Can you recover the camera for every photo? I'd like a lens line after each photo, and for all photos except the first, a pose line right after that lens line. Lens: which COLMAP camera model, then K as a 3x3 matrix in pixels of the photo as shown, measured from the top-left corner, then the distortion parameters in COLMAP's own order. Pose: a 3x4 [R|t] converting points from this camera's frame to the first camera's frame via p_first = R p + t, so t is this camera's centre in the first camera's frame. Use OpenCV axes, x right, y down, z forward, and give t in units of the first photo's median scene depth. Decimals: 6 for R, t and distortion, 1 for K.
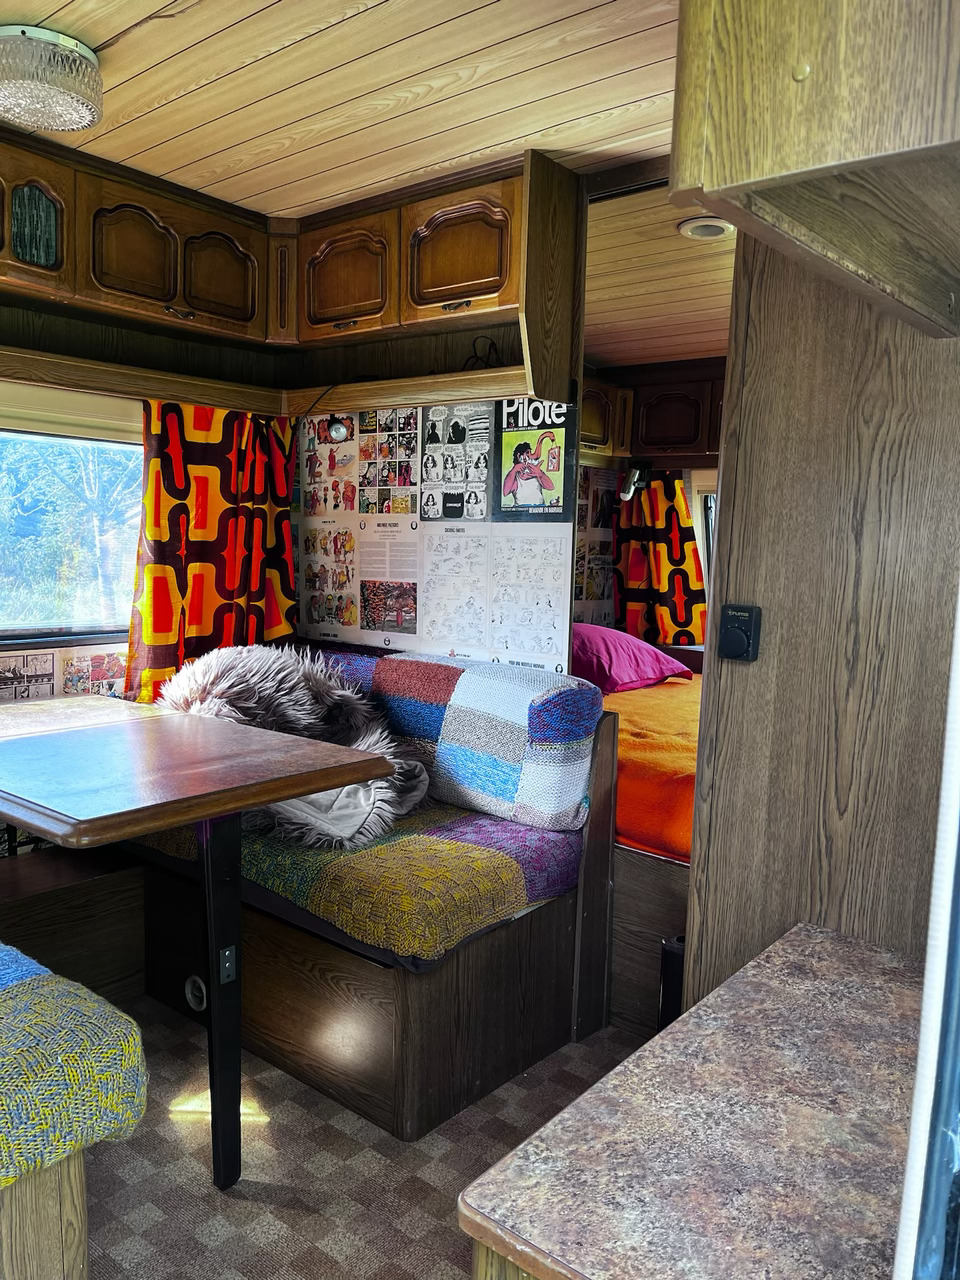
lens RADIAL K [[963.4, 0, 476.7], [0, 963.4, 648.8], [0, 0, 1]] dist [0.054032, -0.083616]
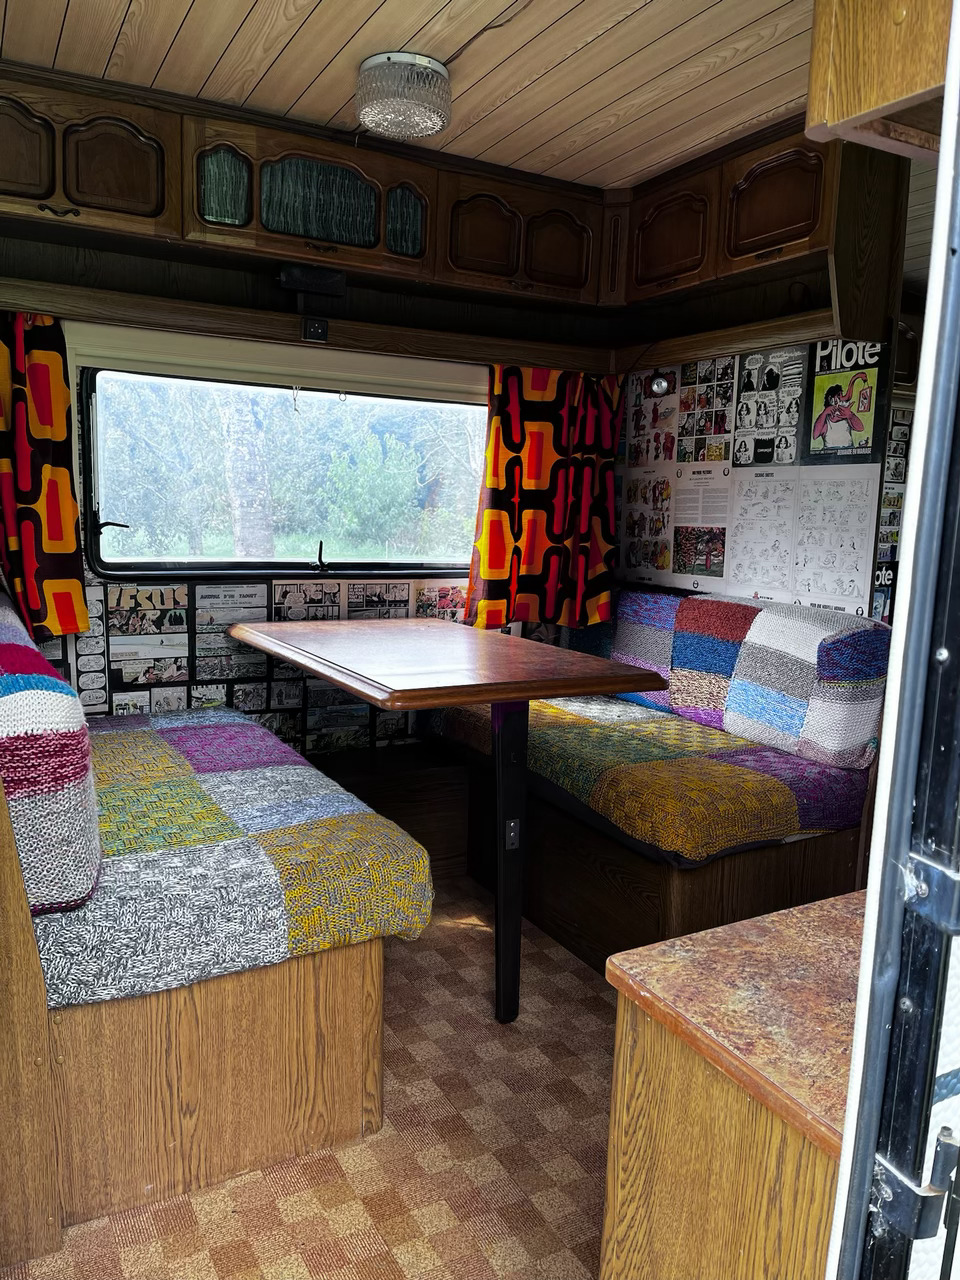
lens RADIAL K [[963.4, 0, 476.7], [0, 963.4, 648.8], [0, 0, 1]] dist [0.054032, -0.083616]
pose [[0.926823, 0.055221, -0.371417, 0.092237], [-0.045682, 0.998362, 0.034440, 0.042539], [0.372710, -0.014952, 0.927827, -0.079649]]
